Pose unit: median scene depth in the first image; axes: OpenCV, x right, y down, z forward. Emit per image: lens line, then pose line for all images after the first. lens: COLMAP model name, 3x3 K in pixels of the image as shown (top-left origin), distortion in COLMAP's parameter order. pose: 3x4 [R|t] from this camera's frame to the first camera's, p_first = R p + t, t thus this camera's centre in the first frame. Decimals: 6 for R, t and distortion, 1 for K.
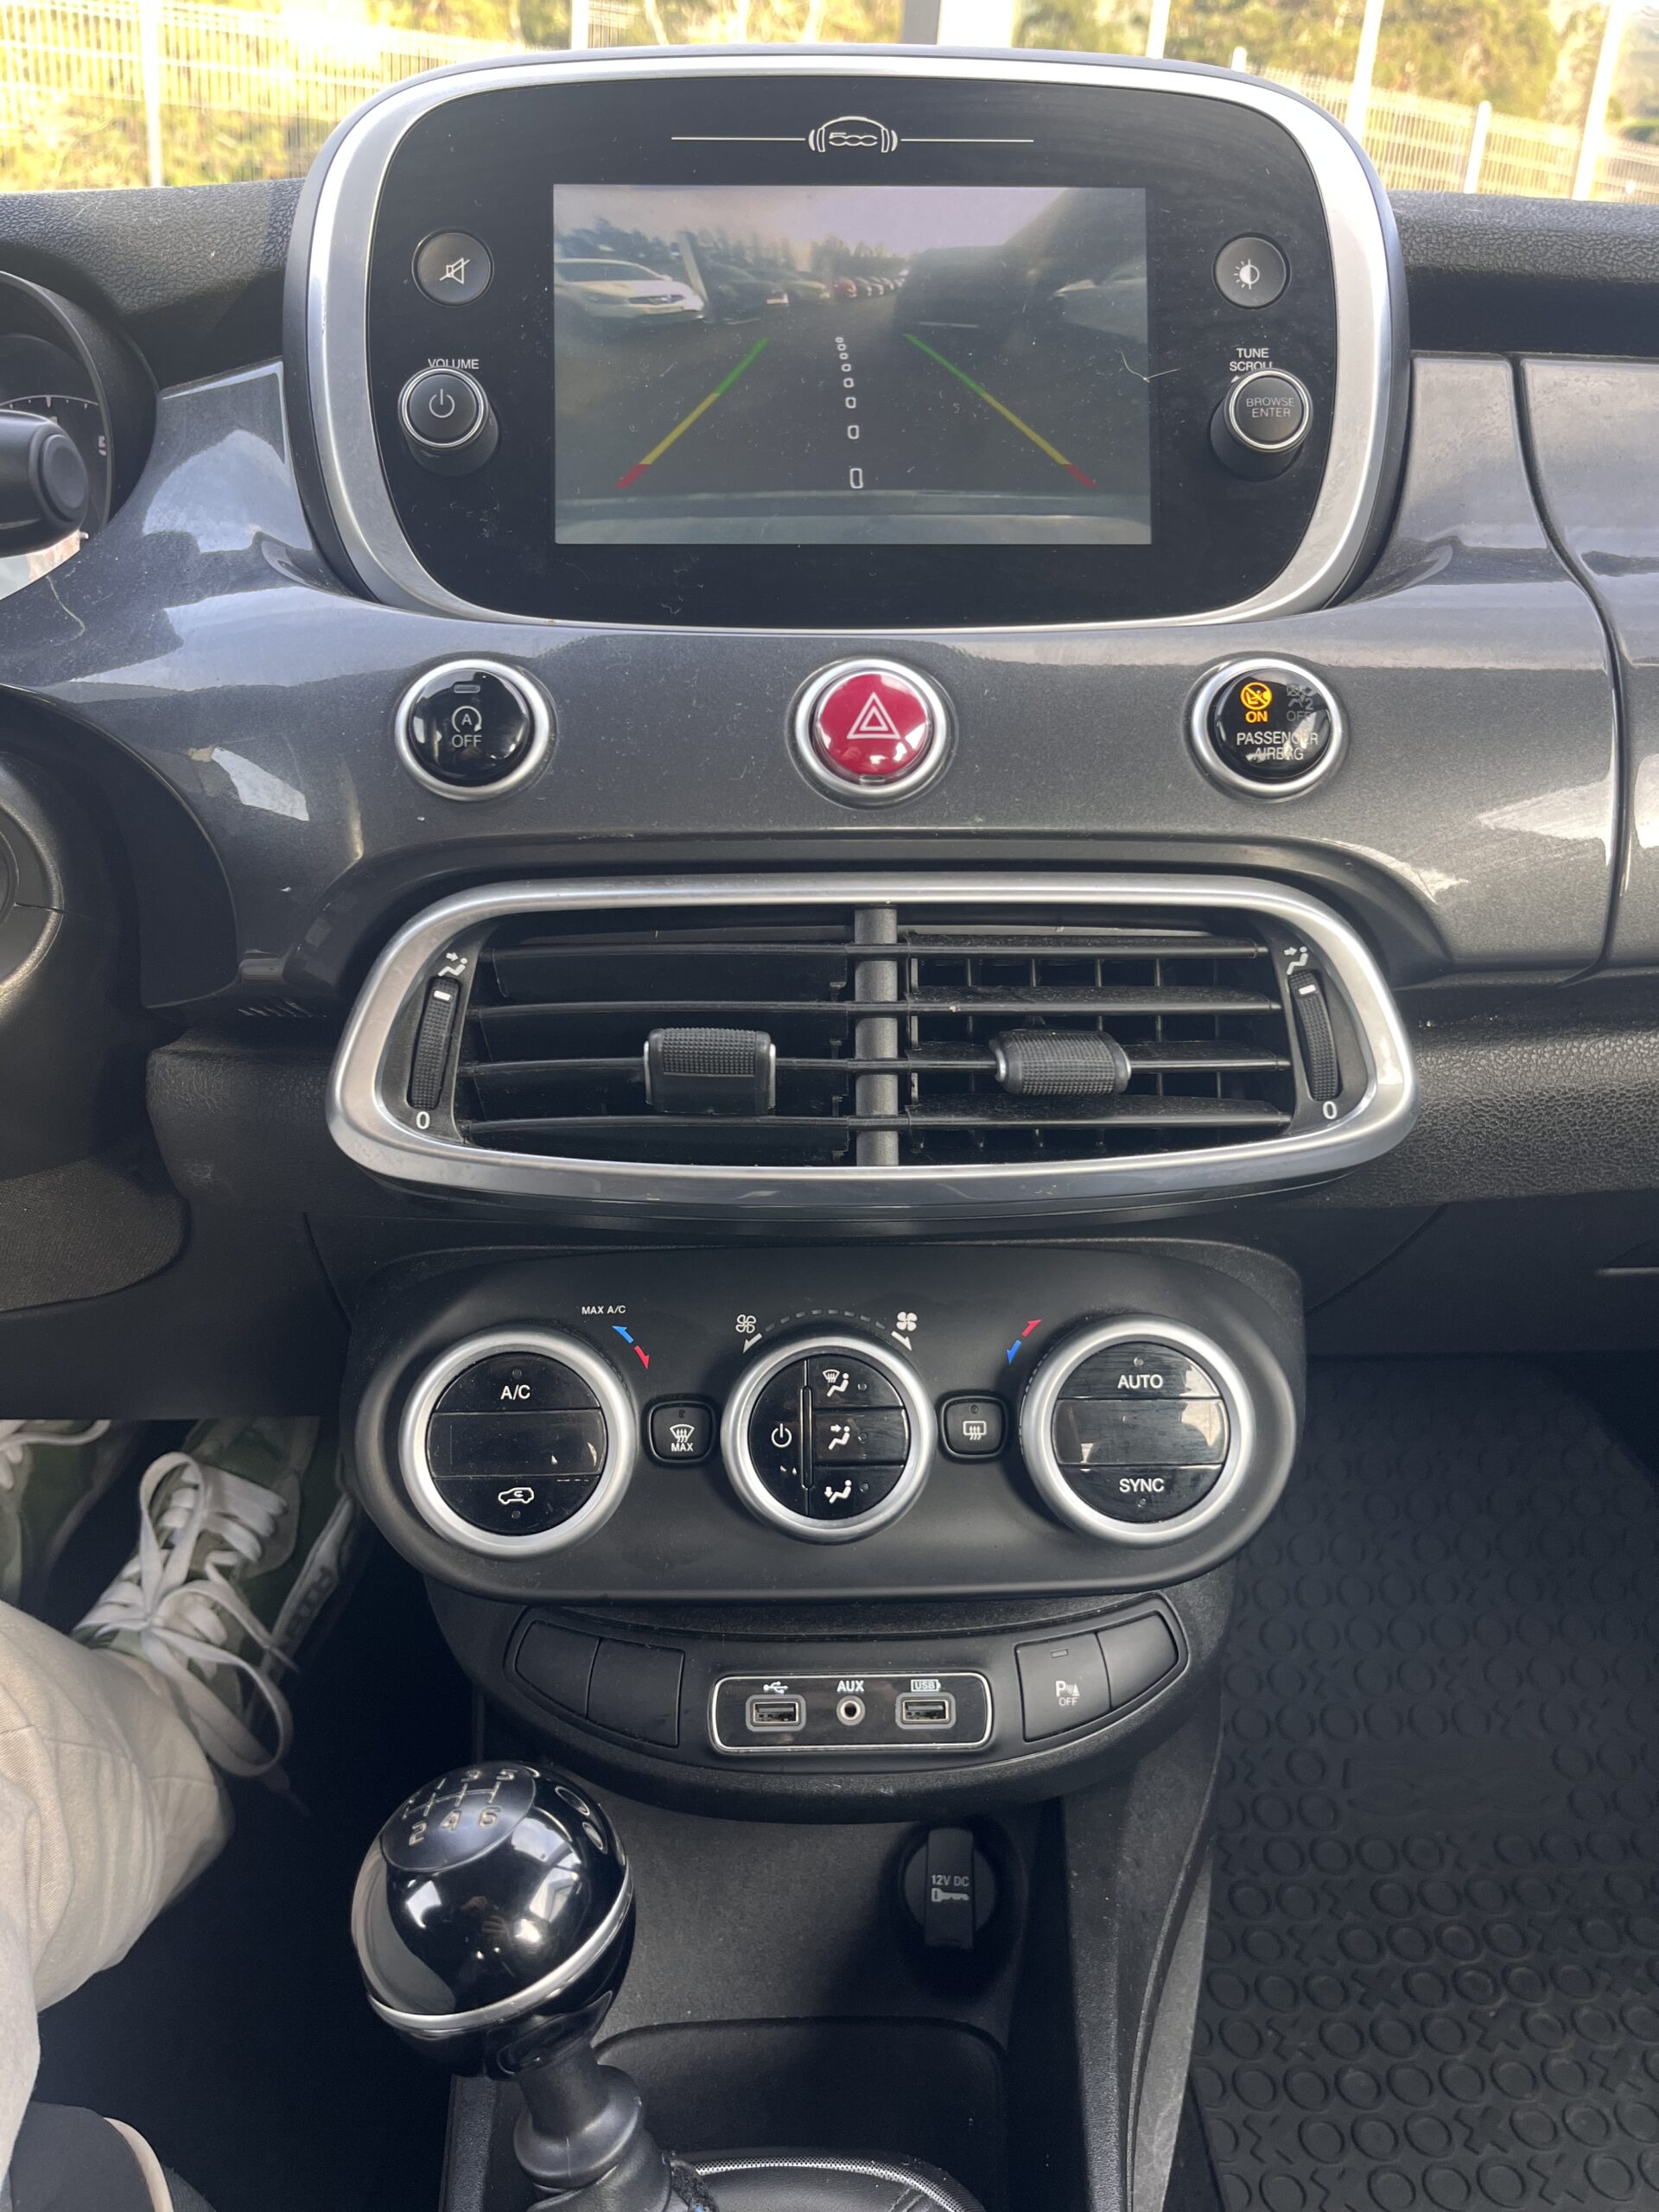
lens RADIAL K [[1666.5, 0, 816.8], [0, 1666.5, 1120.4], [0, 0, 1]] dist [0.033266, -0.069775]
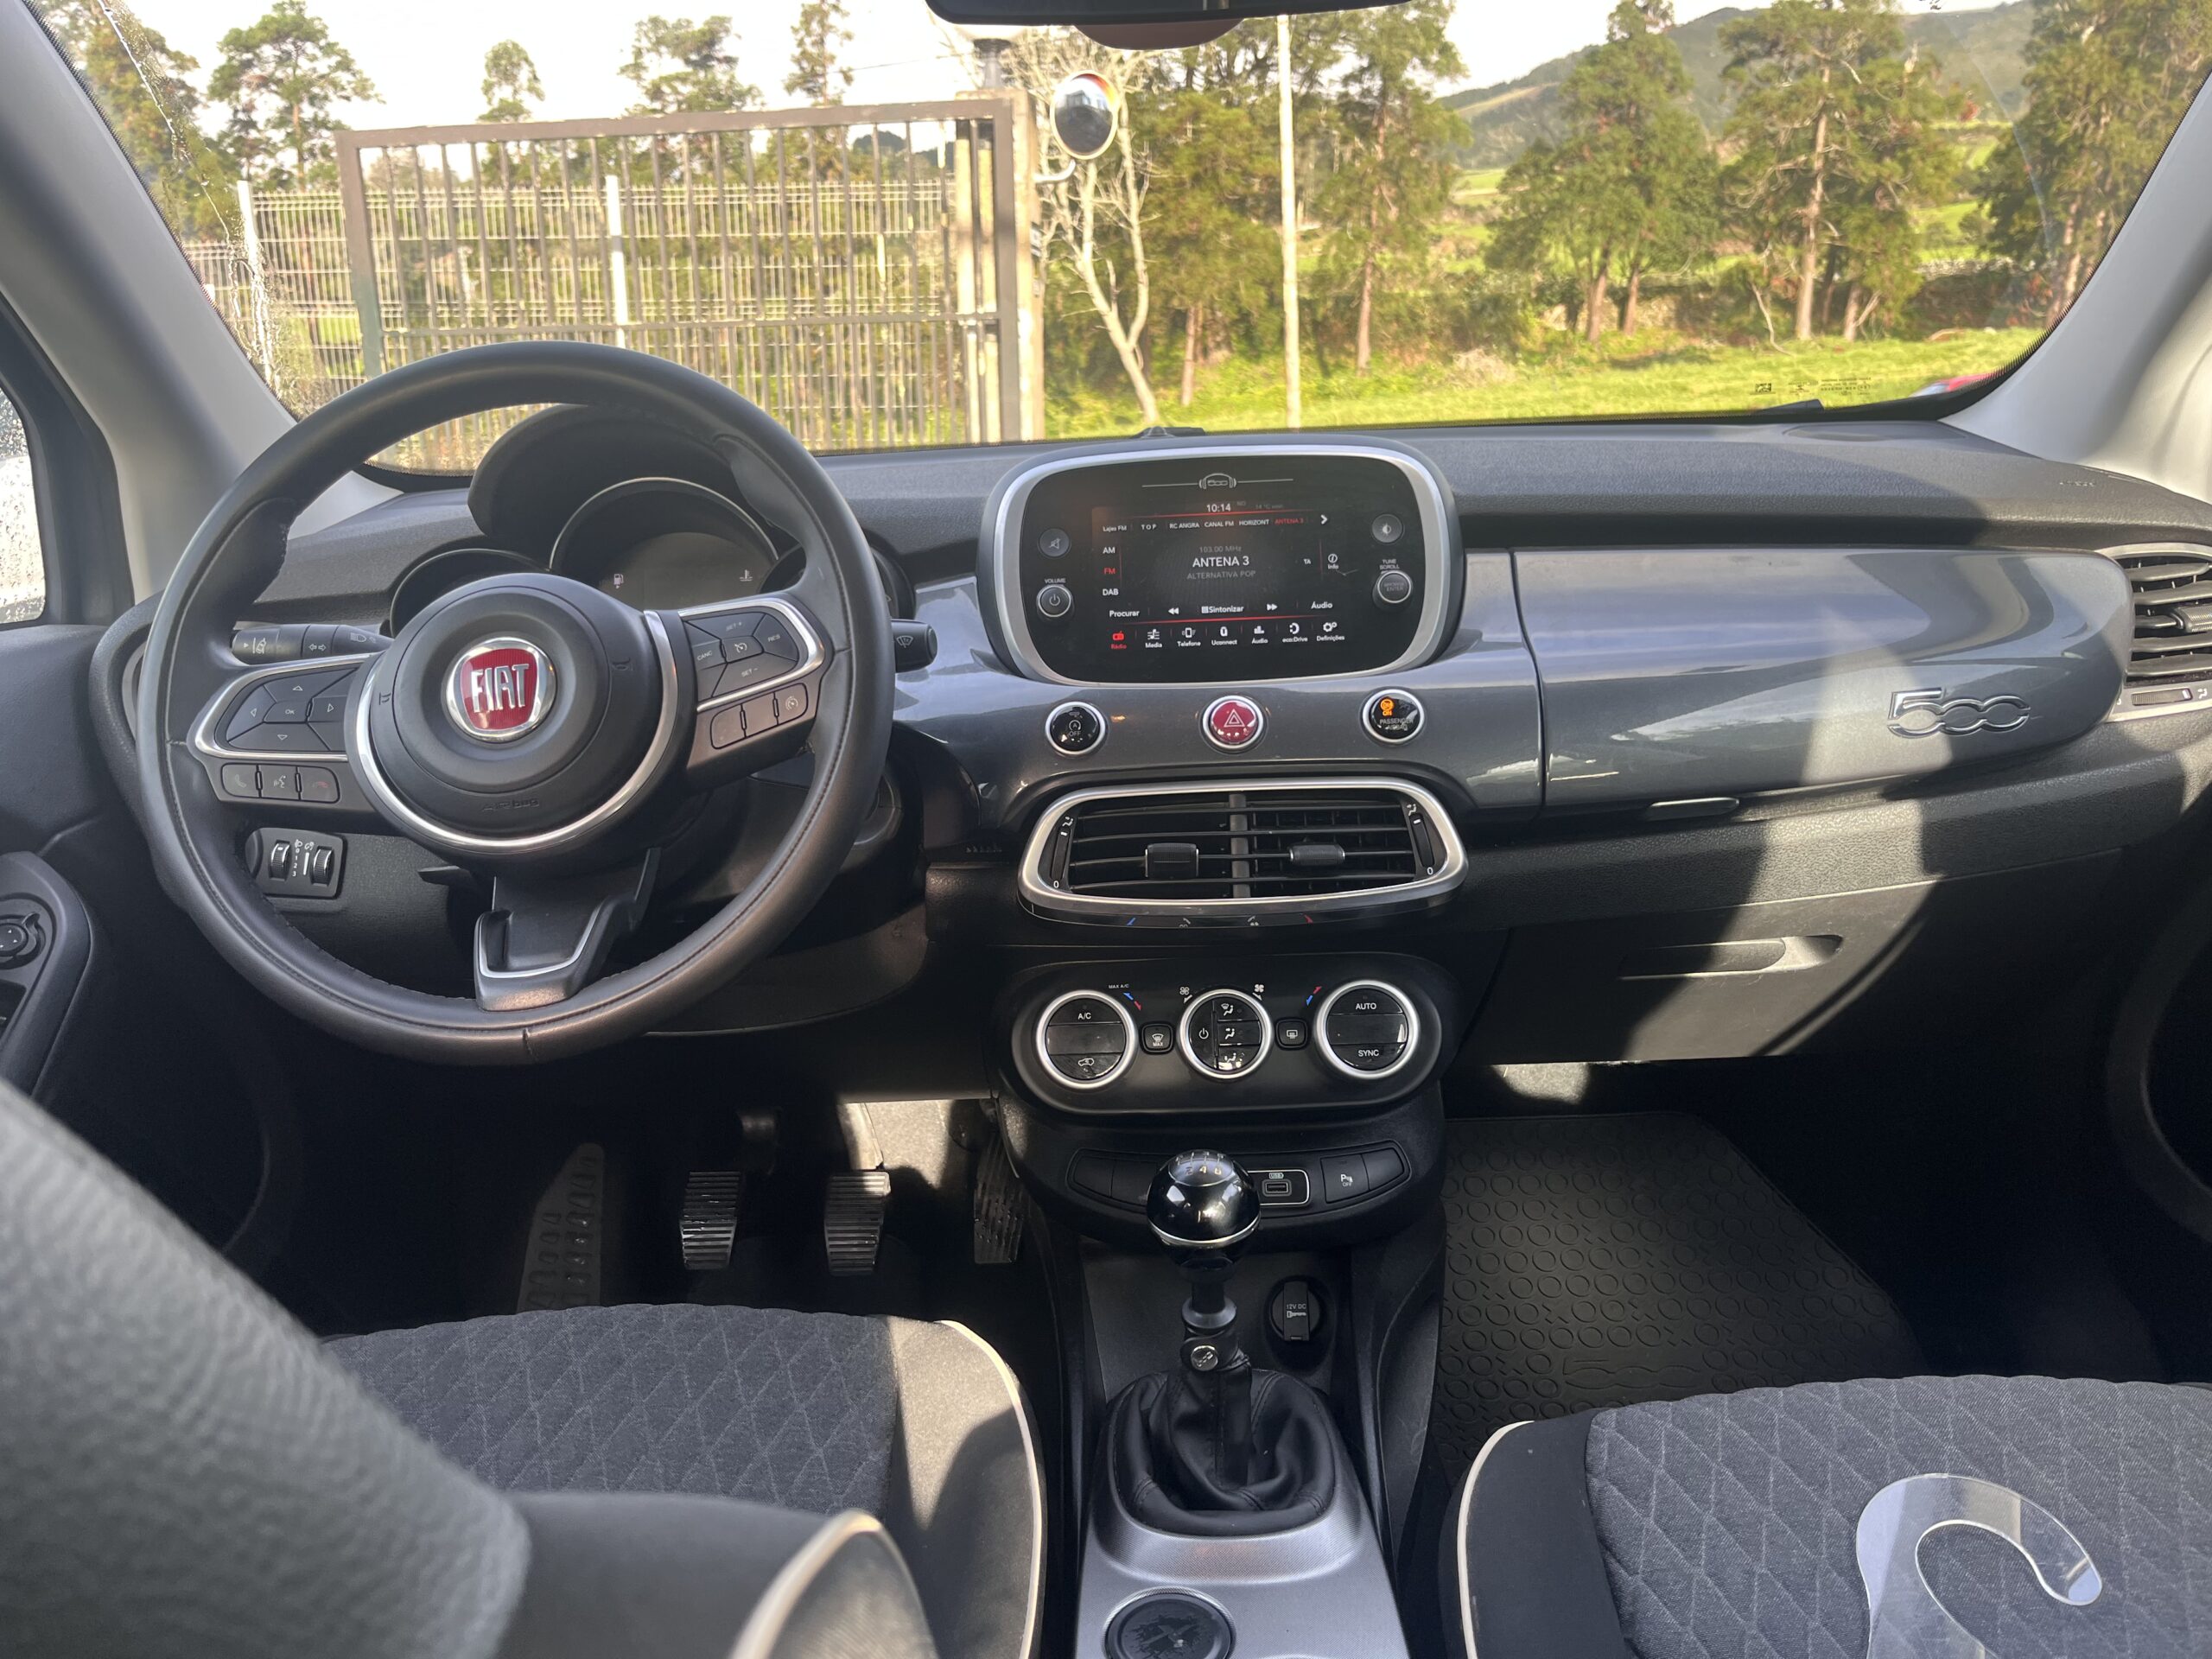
lens RADIAL K [[1666.5, 0, 1109.7], [0, 1666.5, 812.0], [0, 0, 1]] dist [0.033266, -0.069775]
pose [[0.998568, -0.030860, -0.043691, -0.044644], [0.023265, 0.986061, -0.164750, 0.291705], [0.048166, 0.163497, 0.985367, -1.385904]]
